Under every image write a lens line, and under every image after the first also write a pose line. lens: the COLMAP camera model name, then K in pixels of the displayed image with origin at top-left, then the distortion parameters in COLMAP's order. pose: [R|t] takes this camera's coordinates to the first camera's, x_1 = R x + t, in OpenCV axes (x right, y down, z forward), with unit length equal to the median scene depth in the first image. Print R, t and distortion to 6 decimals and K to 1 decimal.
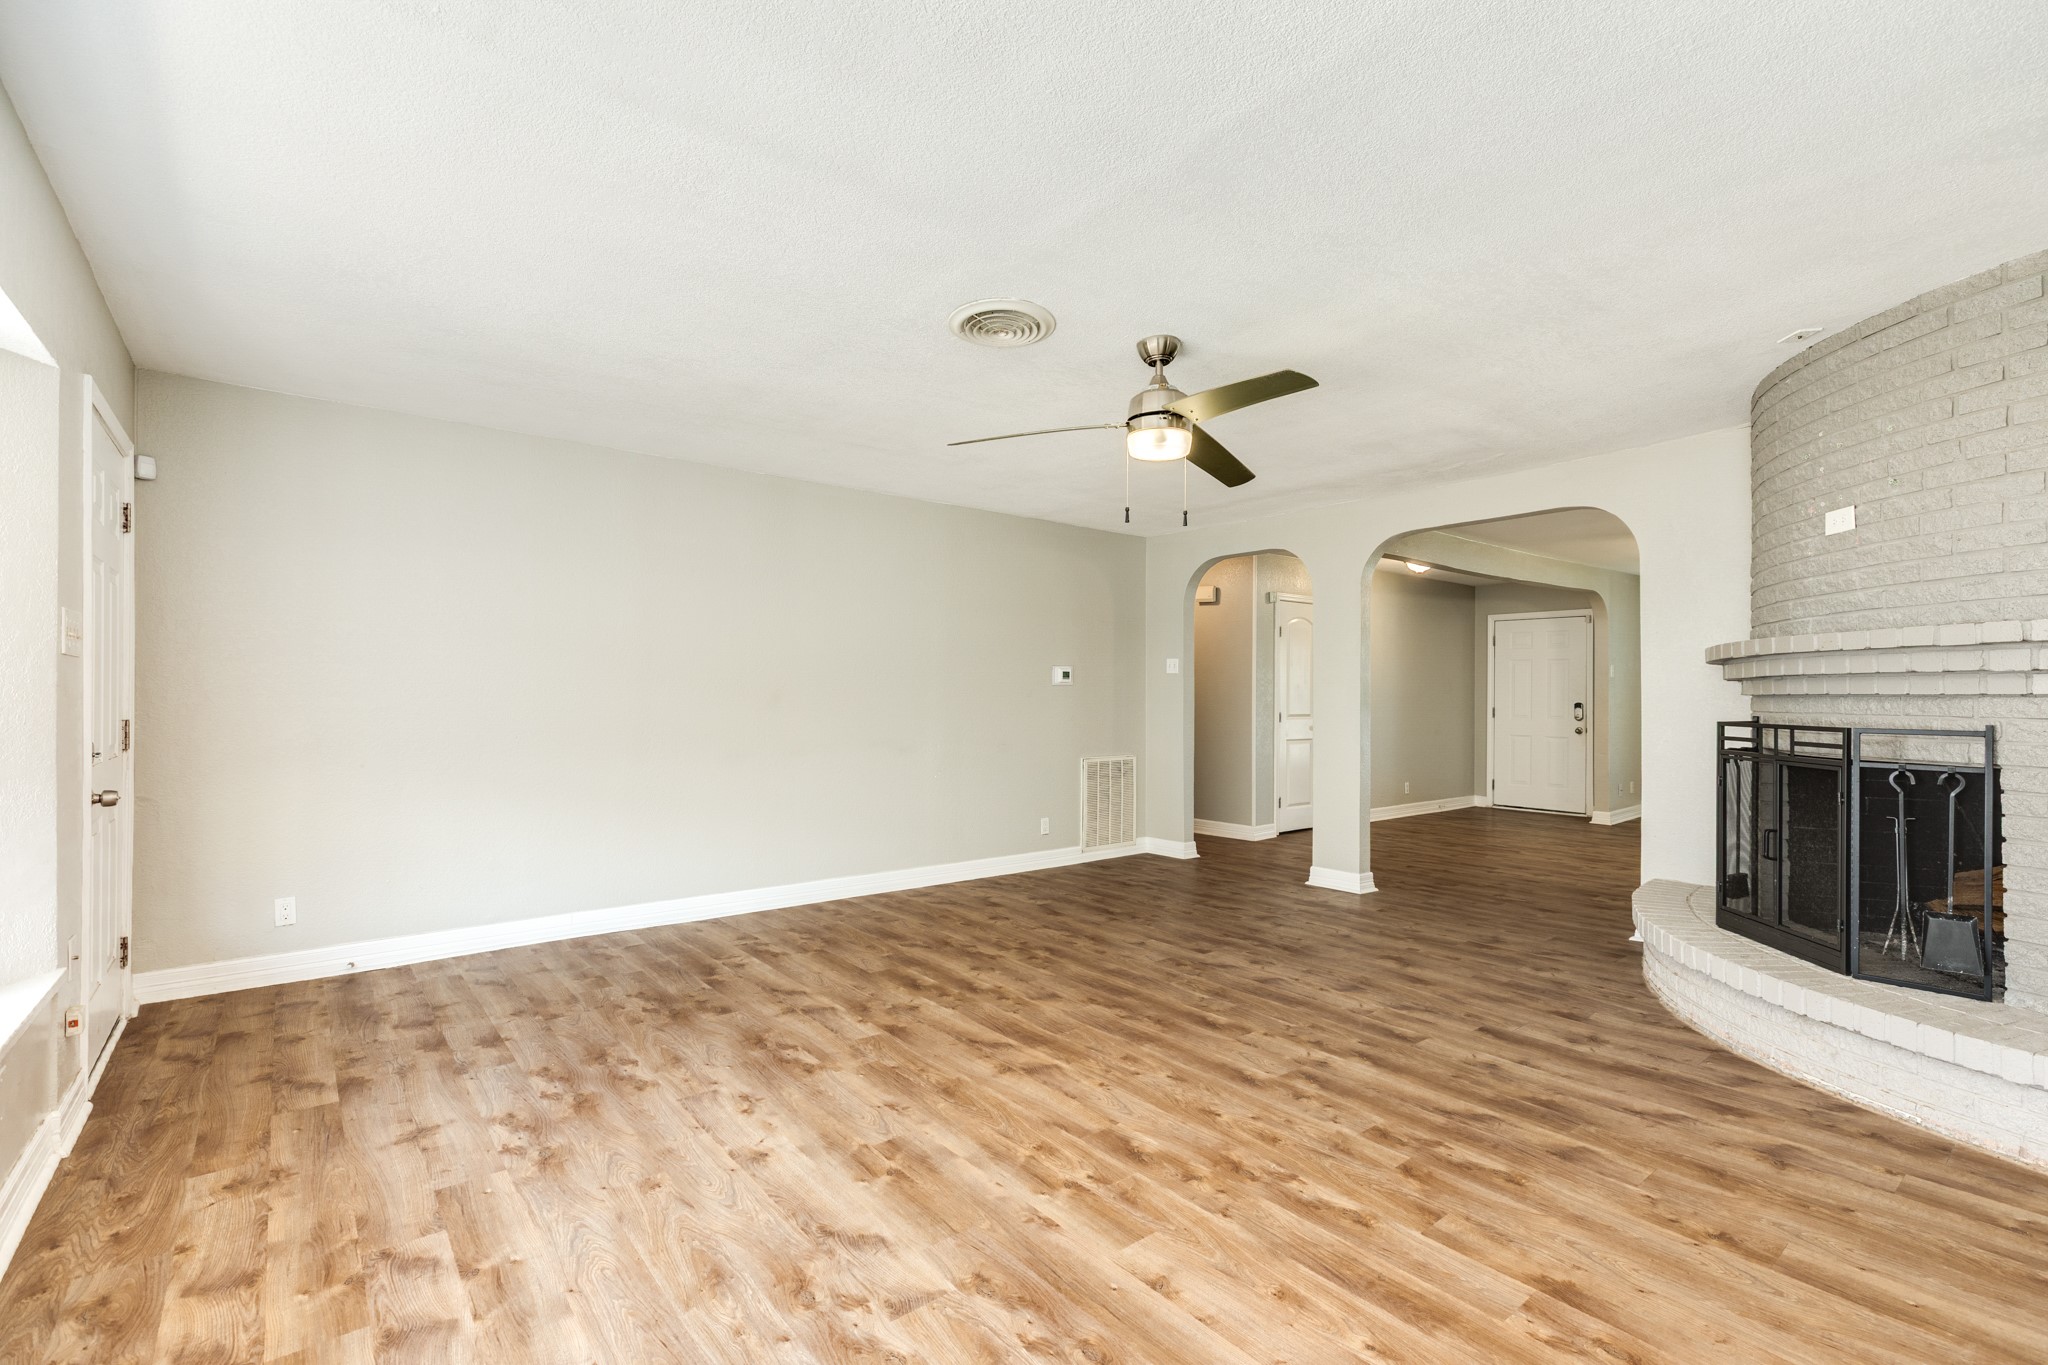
lens RADIAL K [[912.6, 0, 1023.2], [0, 912.6, 687.6], [0, 0, 1]] dist [0.005855, -0.001121]
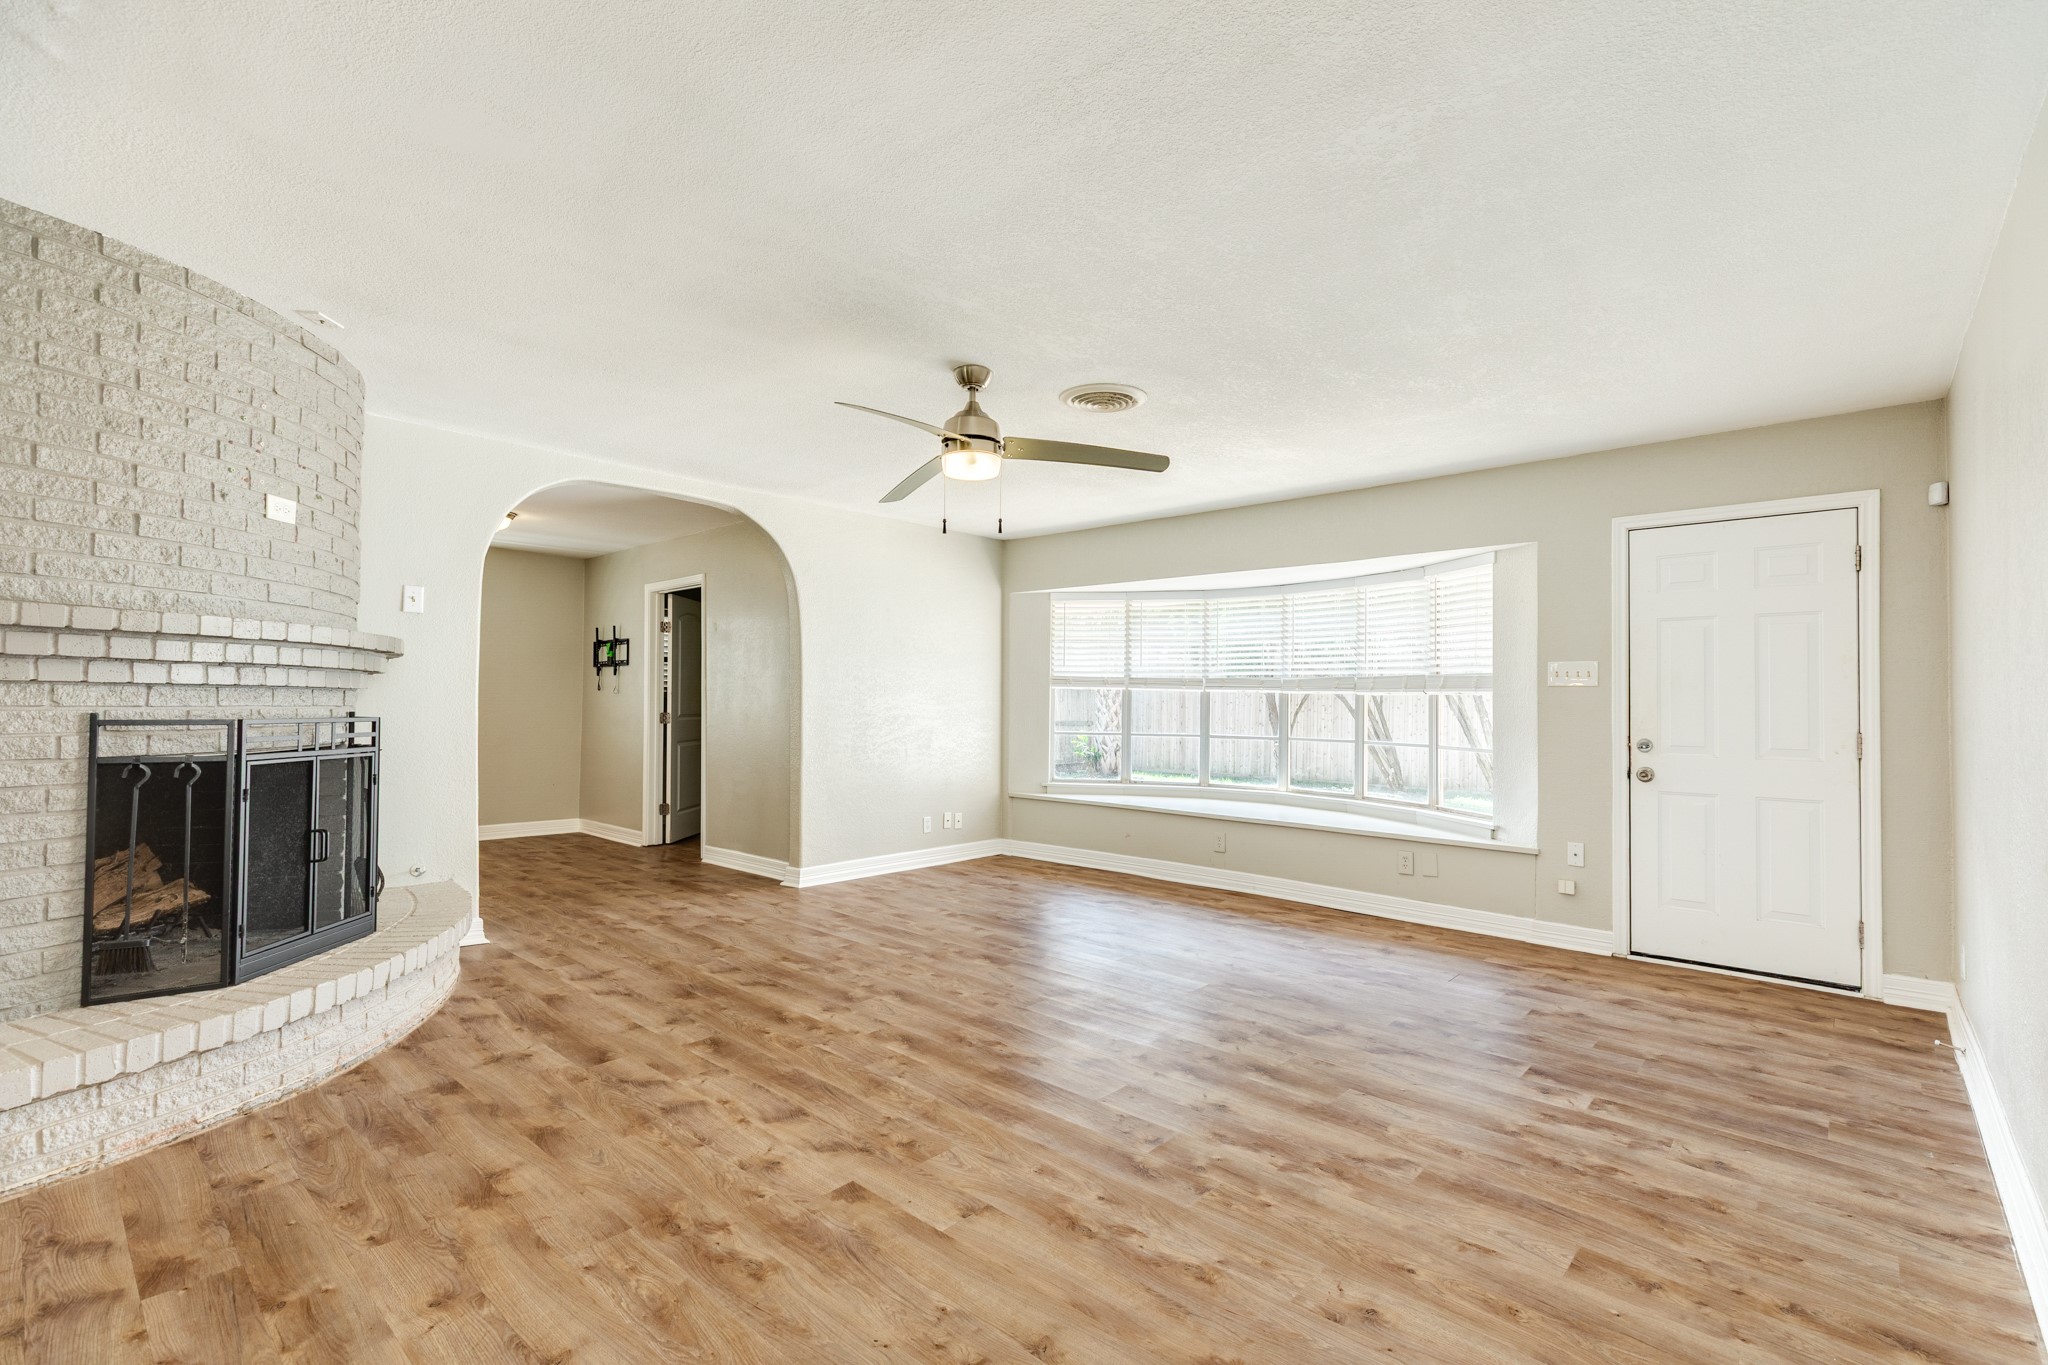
lens RADIAL K [[912.6, 0, 1023.2], [0, 912.6, 687.6], [0, 0, 1]] dist [0.005855, -0.001121]
pose [[-0.987932, -0.017739, -0.153869, 0.252069], [-0.013512, 0.999503, -0.028477, 0.025956], [0.154298, -0.026055, -0.987681, 2.082745]]
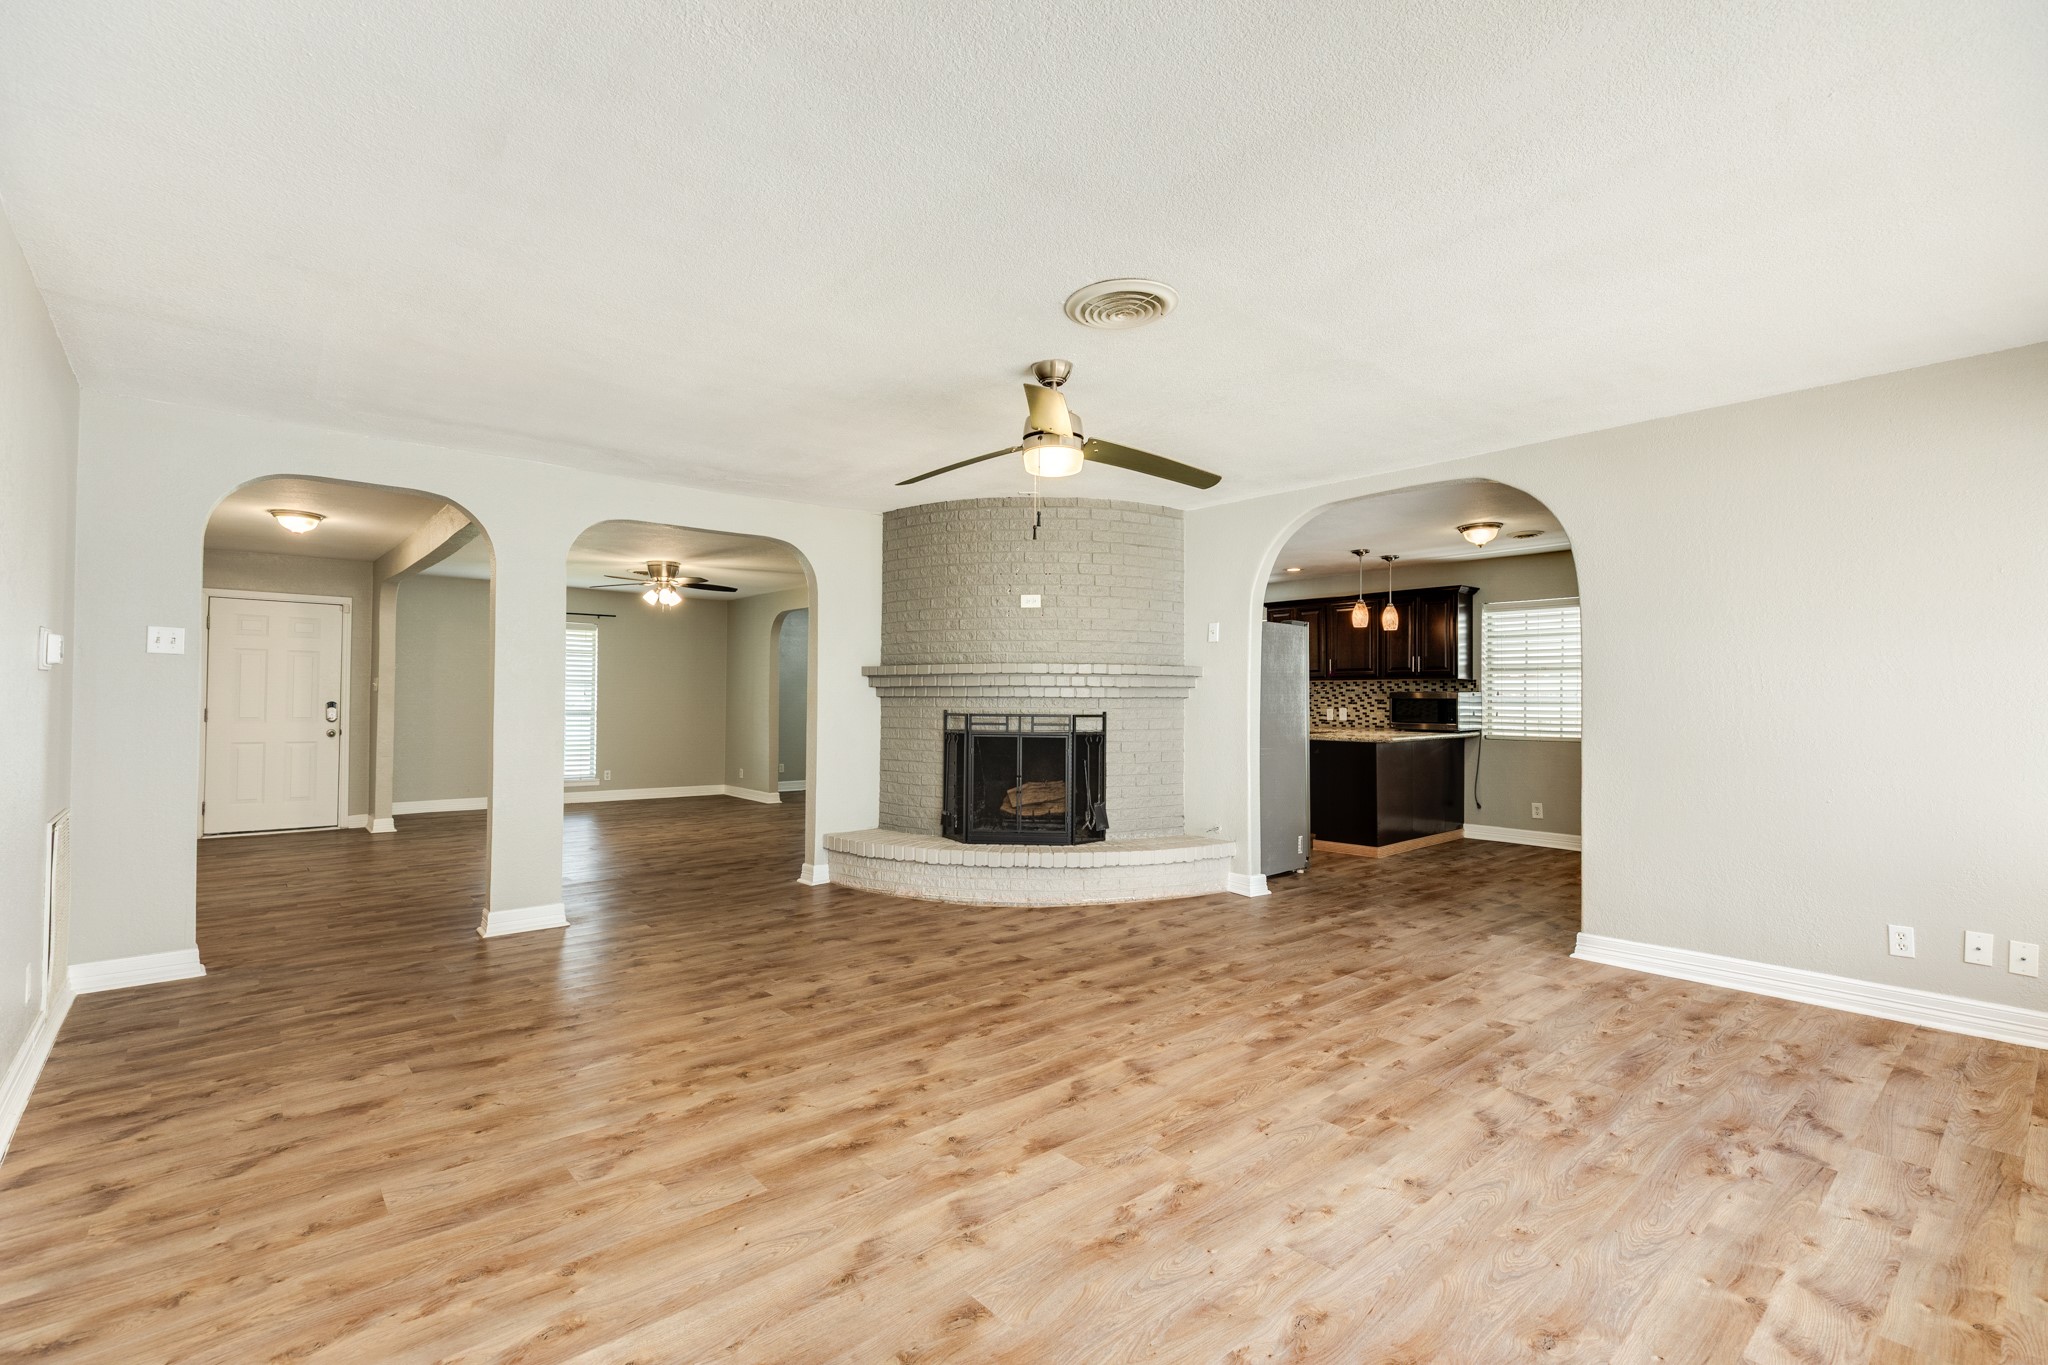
lens RADIAL K [[920.0, 0, 1024.0], [0, 920.0, 682.5], [0, 0, 1]] dist [0.007954, -0.000254]
pose [[-0.039559, 0.014465, 0.999113, -0.925206], [-0.015750, 0.999762, -0.015098, 0.006887], [-0.999093, -0.016333, -0.039322, 1.079628]]
